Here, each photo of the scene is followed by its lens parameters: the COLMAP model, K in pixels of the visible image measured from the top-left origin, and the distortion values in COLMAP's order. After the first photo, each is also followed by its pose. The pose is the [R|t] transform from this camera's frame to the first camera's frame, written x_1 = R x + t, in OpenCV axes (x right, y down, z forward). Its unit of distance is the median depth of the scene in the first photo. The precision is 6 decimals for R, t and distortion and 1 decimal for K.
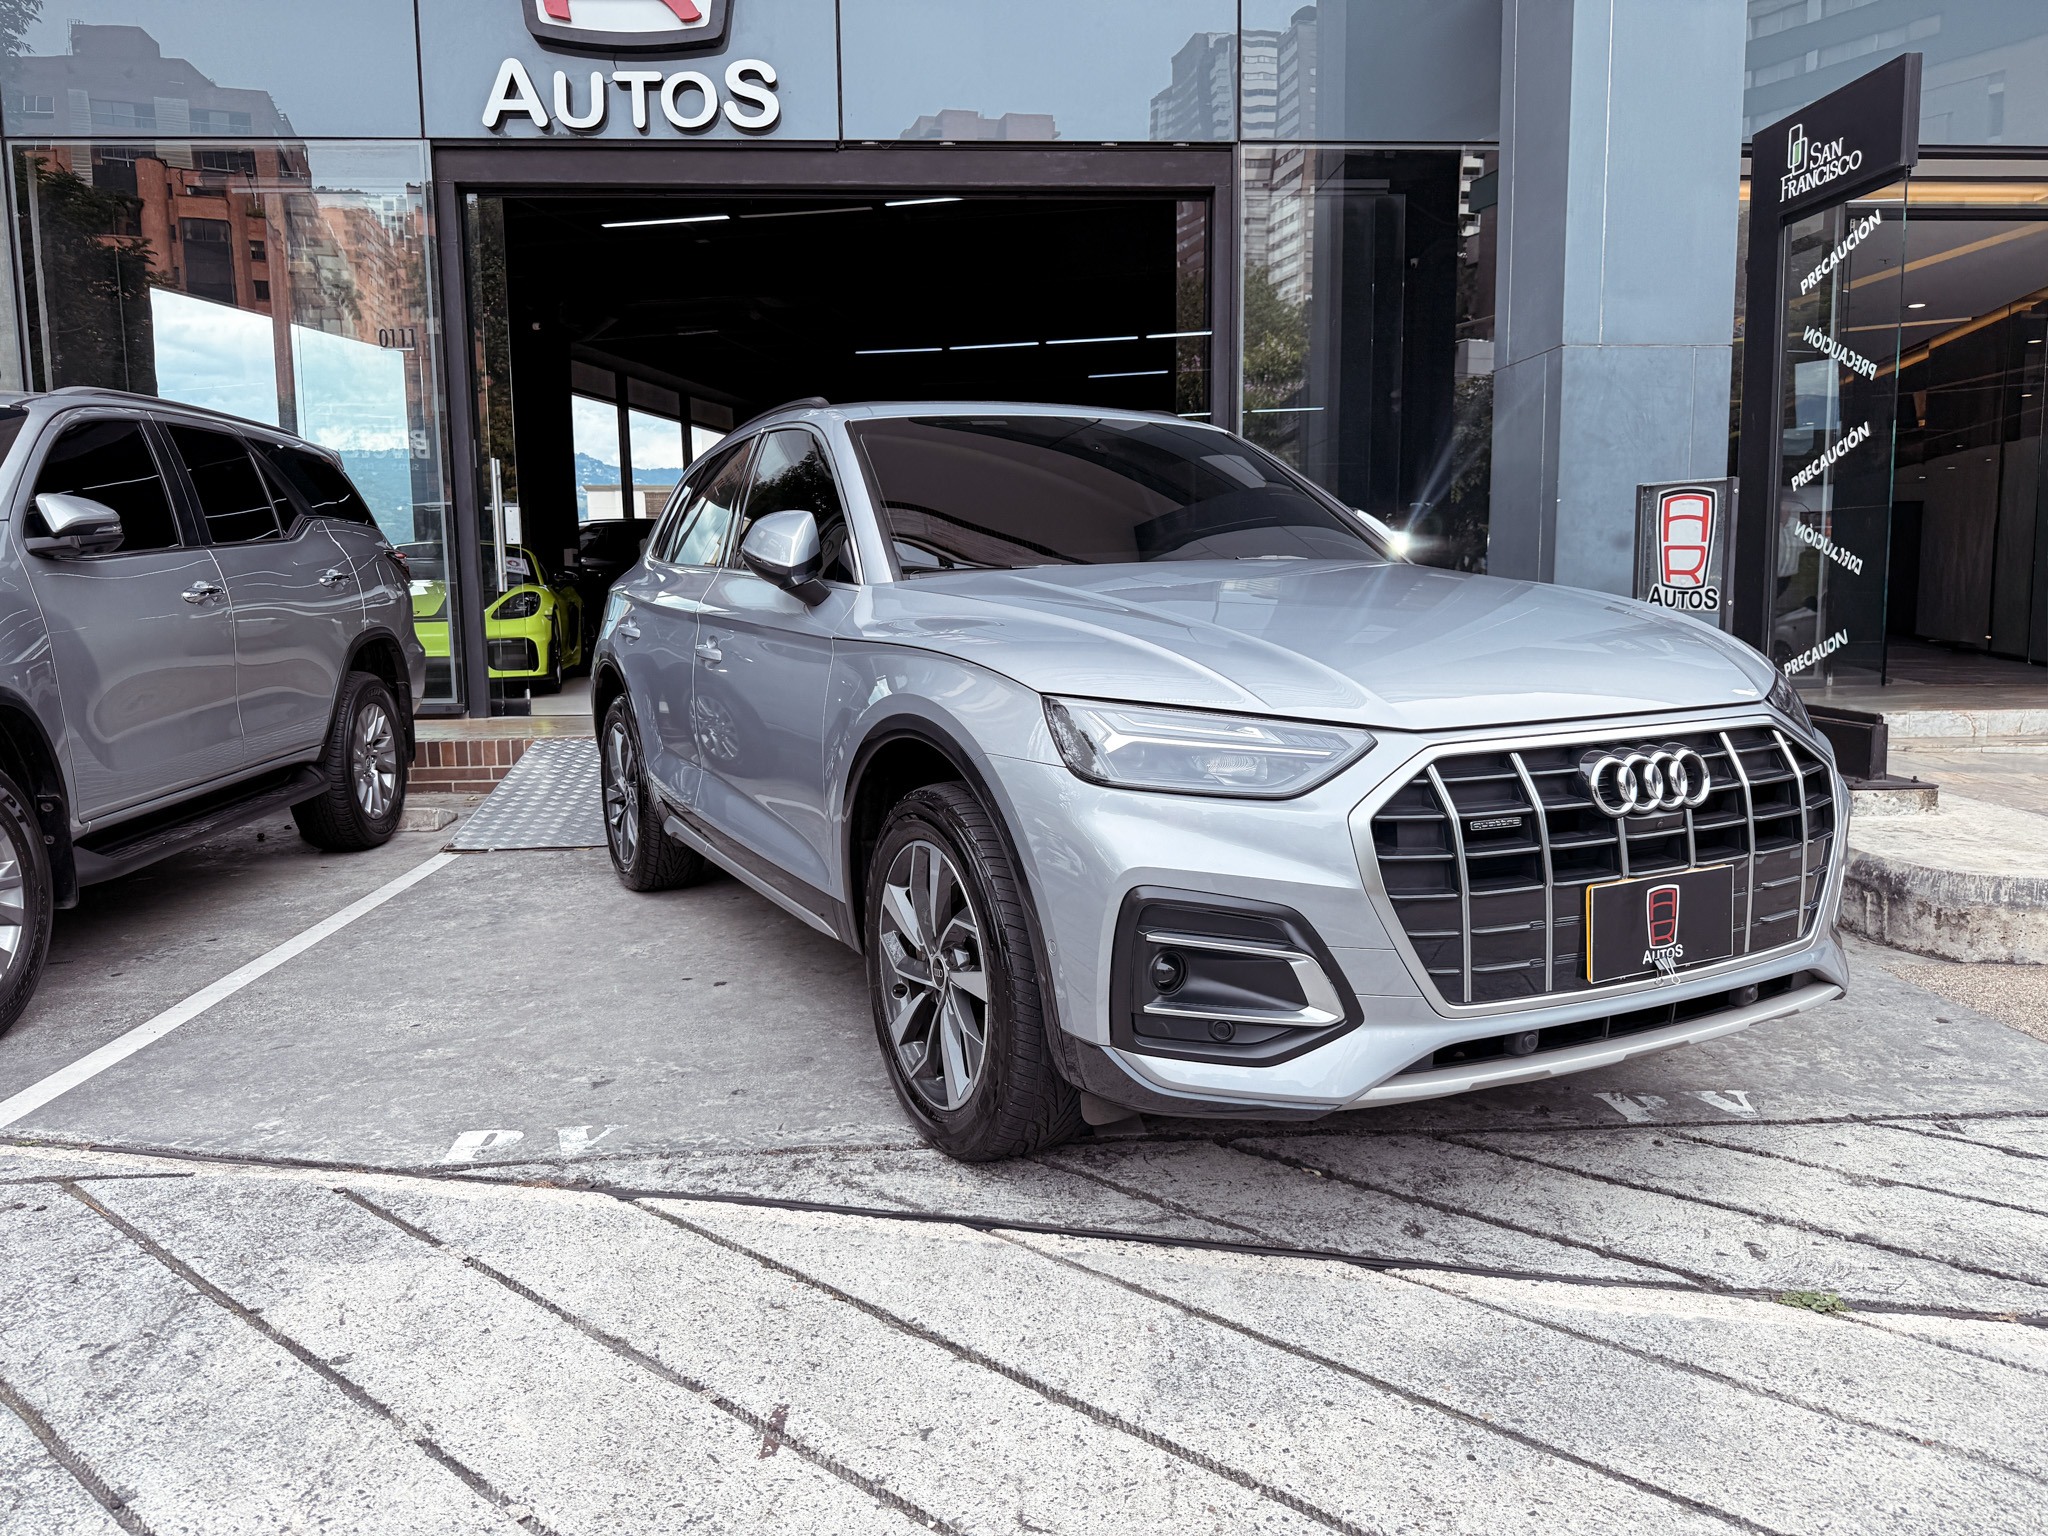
lens RADIAL K [[1435.6, 0, 1023.6], [0, 1435.6, 765.6], [0, 0, 1]] dist [-0.019183, -0.004341]
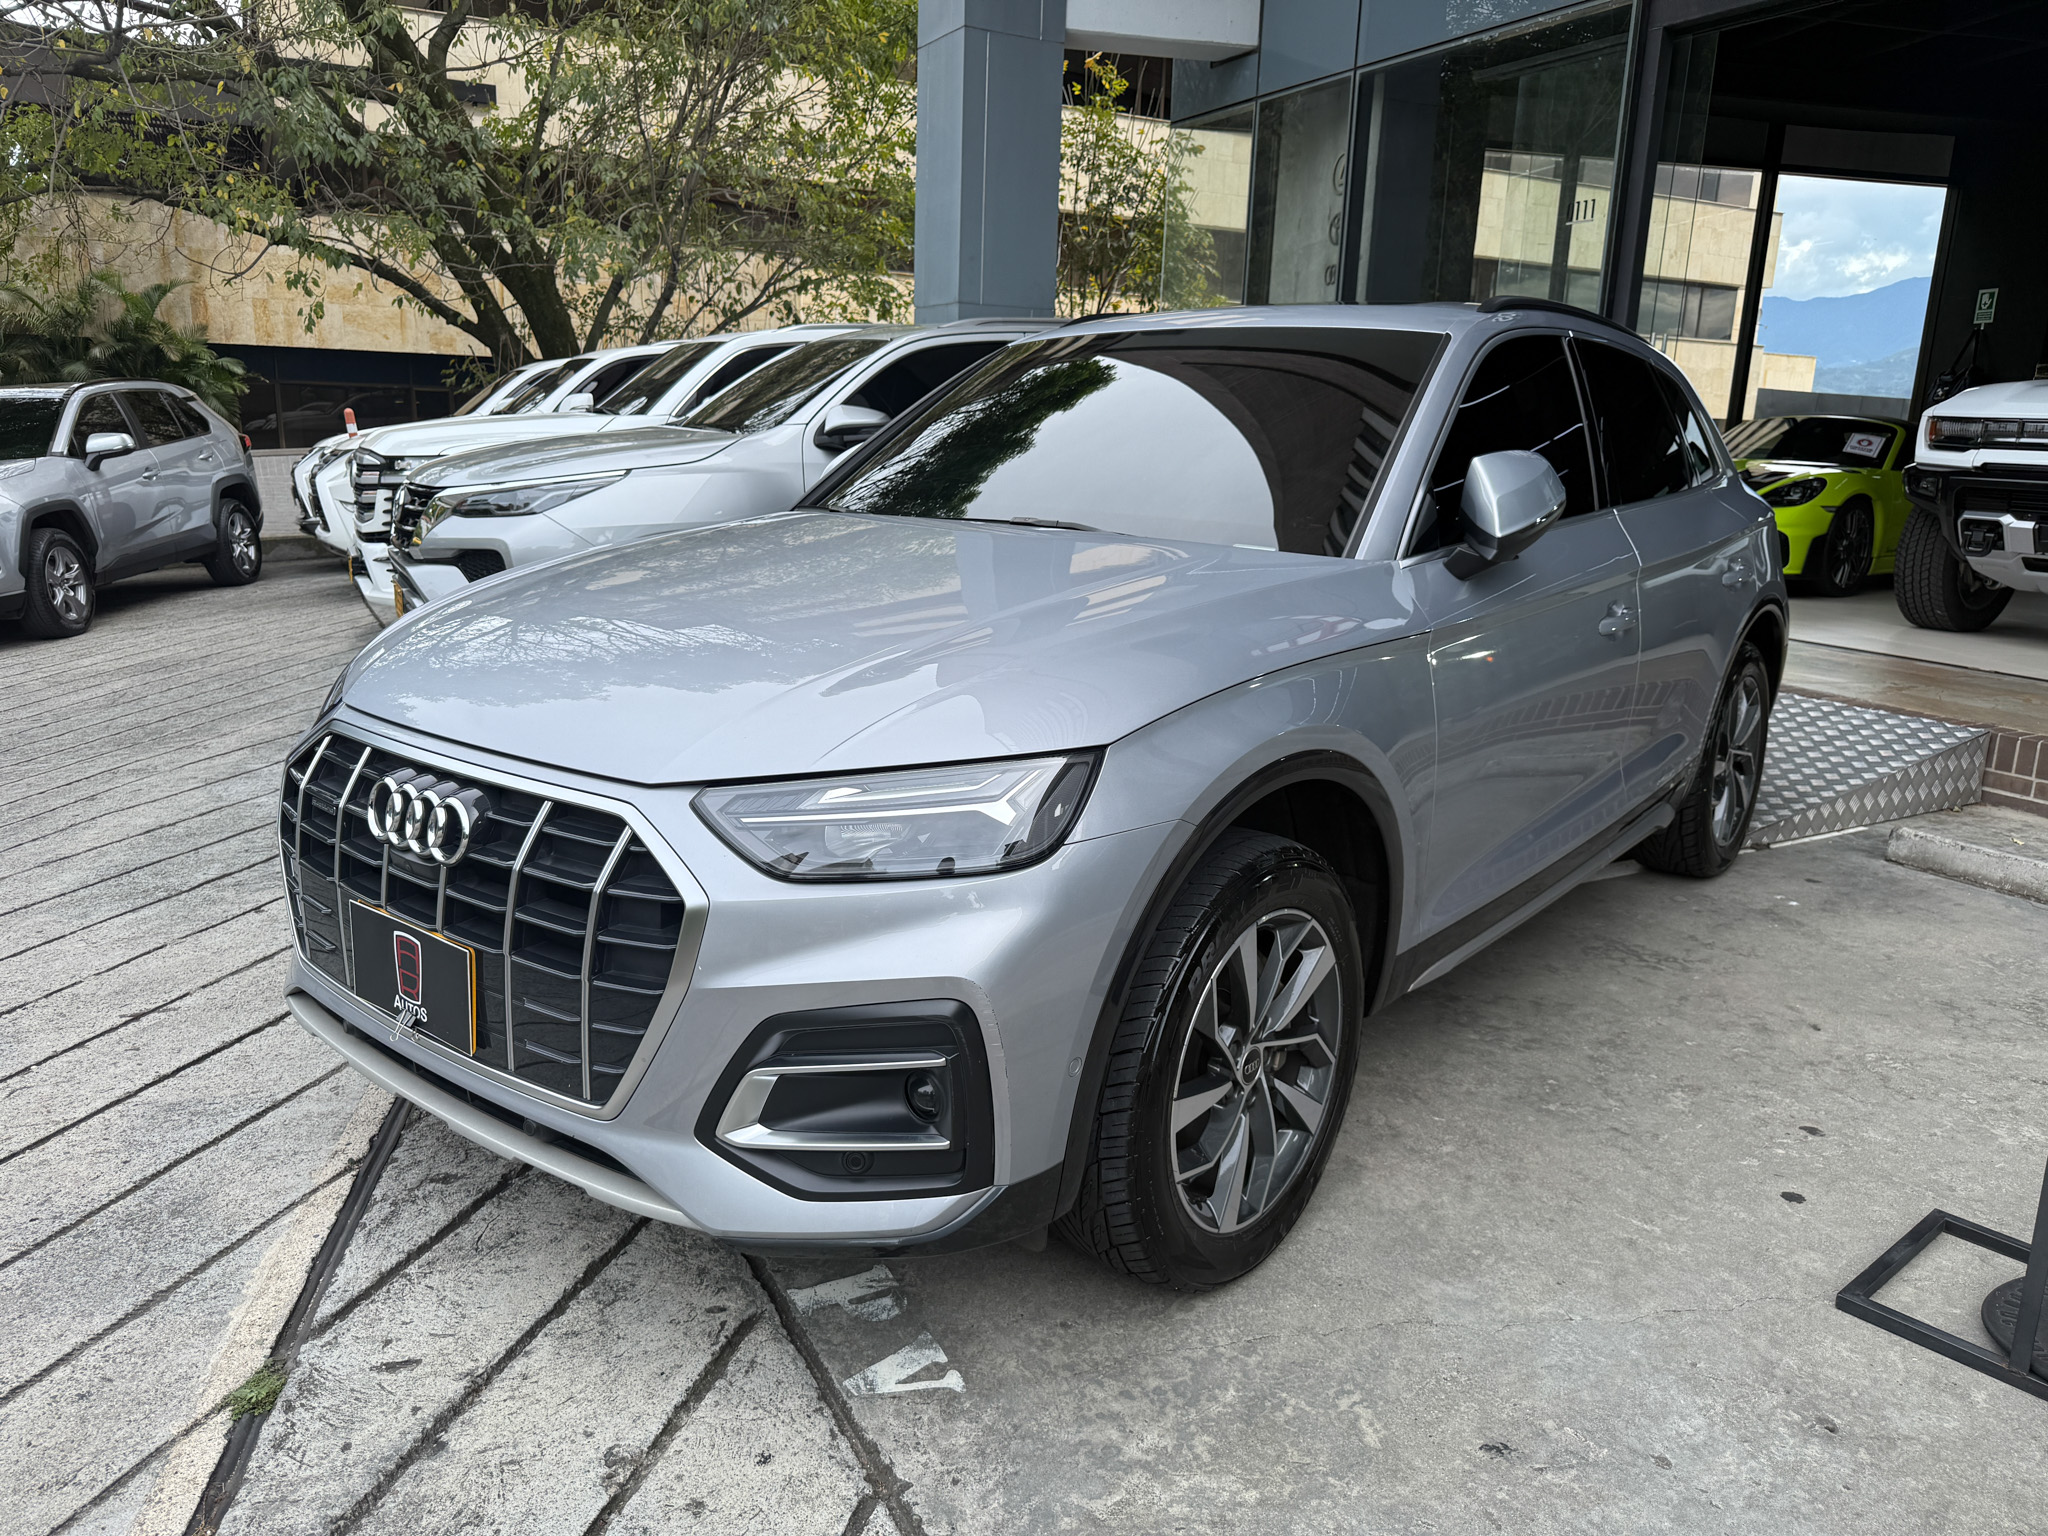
lens RADIAL K [[1435.6, 0, 1016.7], [0, 1435.6, 767.4], [0, 0, 1]] dist [-0.019183, -0.004341]
pose [[0.418272, 0.236779, -0.876918, 1.299910], [-0.144706, 0.970466, 0.193016, -0.232831], [0.896721, 0.046162, 0.440182, 0.899484]]
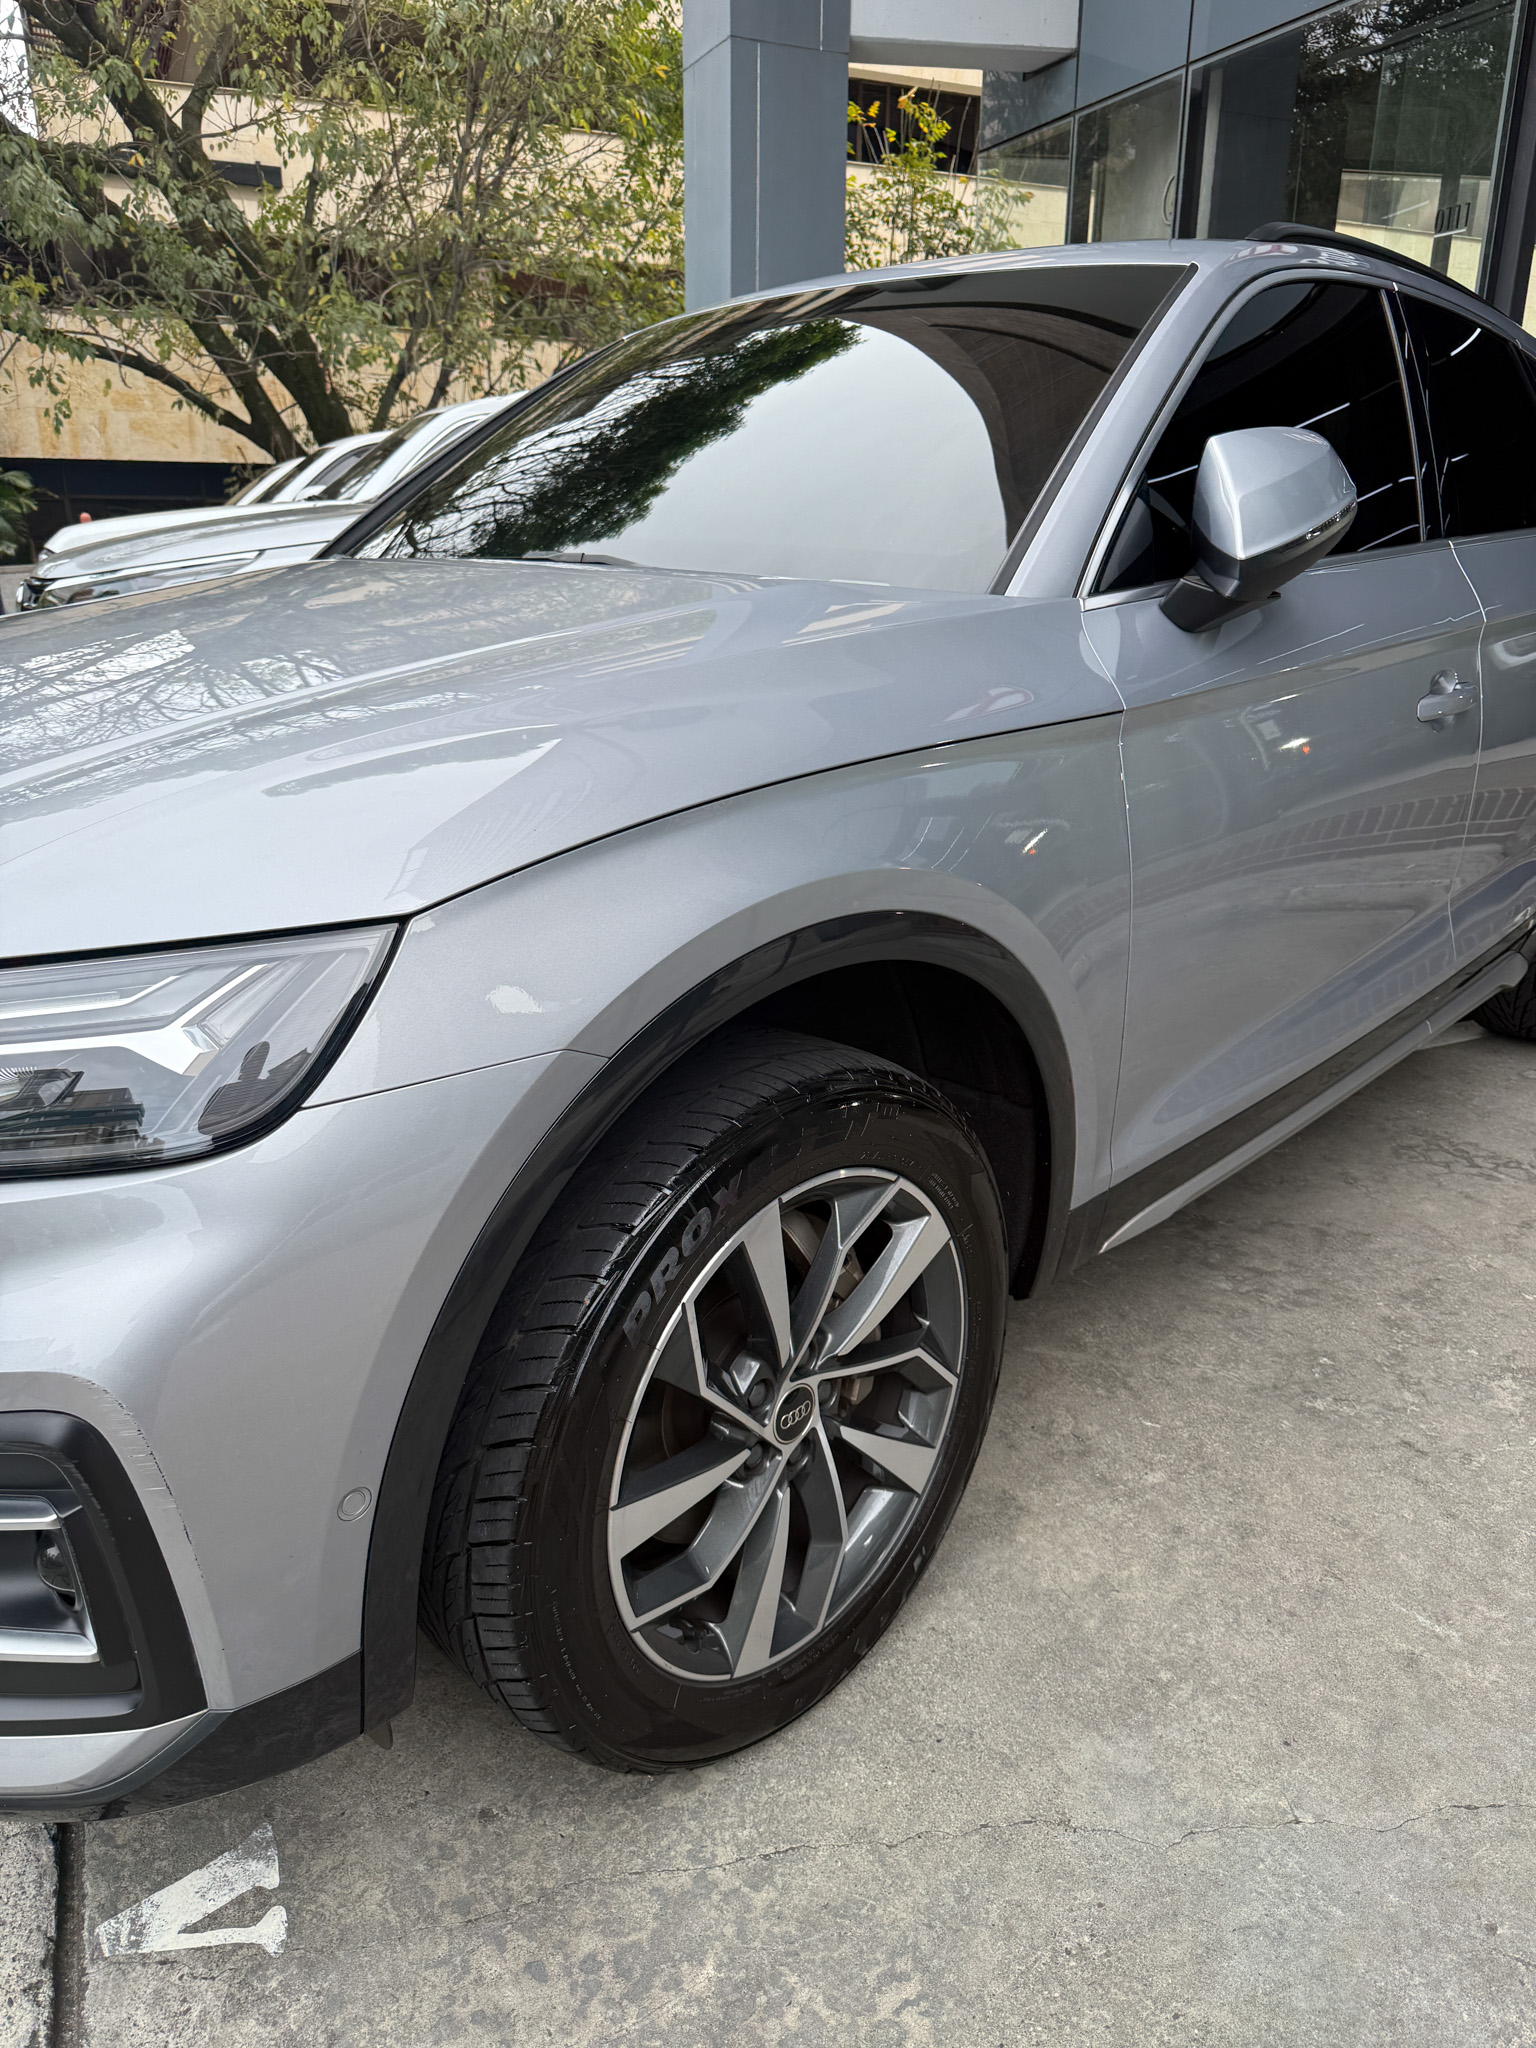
lens RADIAL K [[1435.6, 0, 773.5], [0, 1435.6, 1032.4], [0, 0, 1]] dist [-0.019183, -0.004341]
pose [[0.363208, 0.322430, -0.874139, 1.049823], [-0.122122, 0.946592, 0.298413, -0.208176], [0.923670, -0.001635, 0.383186, 1.226220]]
